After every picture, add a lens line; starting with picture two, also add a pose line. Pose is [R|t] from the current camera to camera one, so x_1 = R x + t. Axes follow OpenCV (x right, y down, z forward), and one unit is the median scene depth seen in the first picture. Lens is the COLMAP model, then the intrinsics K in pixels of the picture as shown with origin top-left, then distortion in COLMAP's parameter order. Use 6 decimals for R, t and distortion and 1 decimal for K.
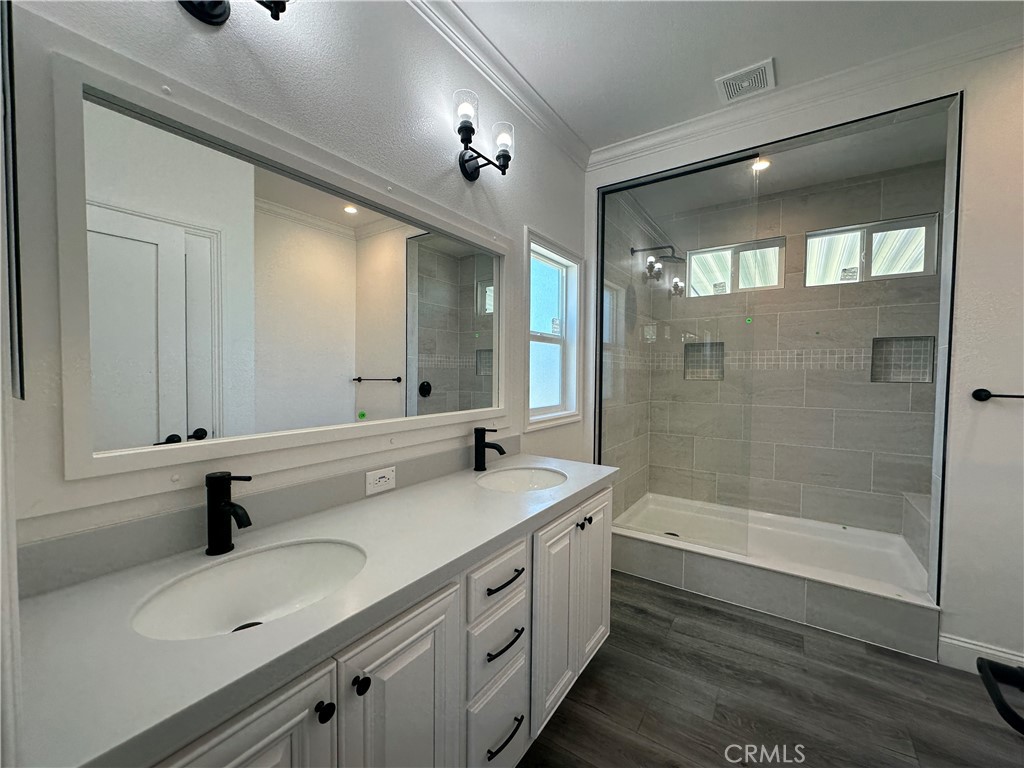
lens RADIAL K [[412.5, 0, 512.0], [0, 412.5, 384.0], [0, 0, 1]] dist [-0.001173, -0.000127]
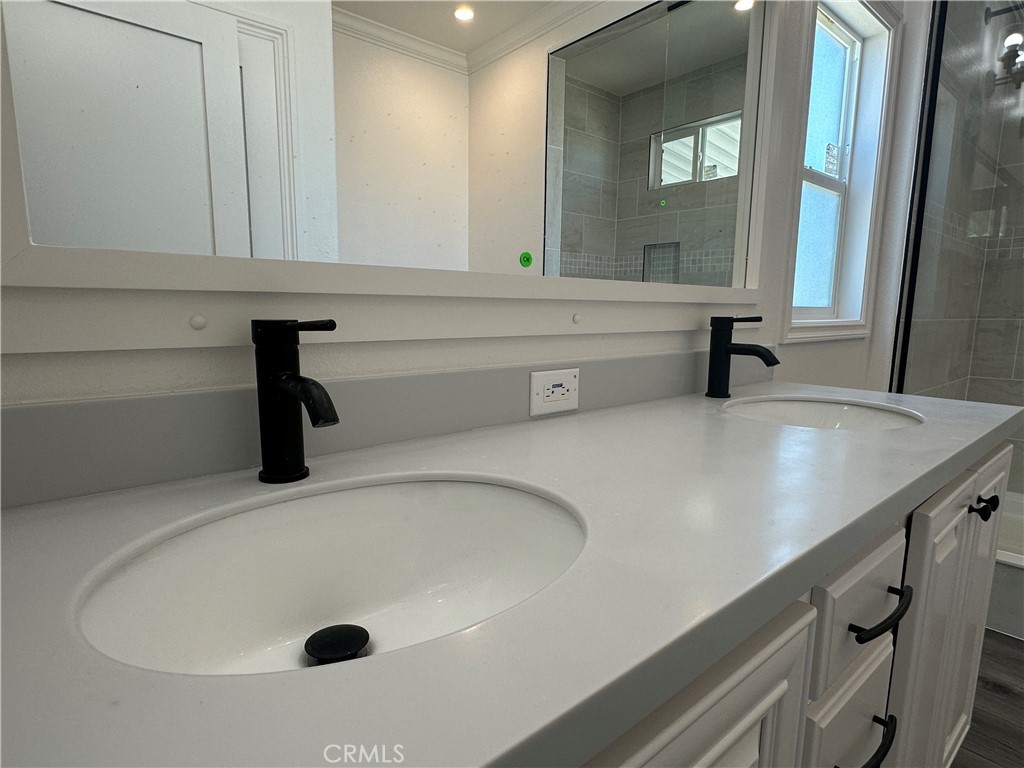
lens RADIAL K [[571.2, 0, 512.0], [0, 571.2, 384.0], [0, 0, 1]] dist [-0.001183, -0.001349]
pose [[0.965078, 0.036822, -0.259362, -0.083288], [-0.009059, 0.994171, 0.107437, 0.067071], [0.261807, -0.101336, 0.959786, 0.131096]]
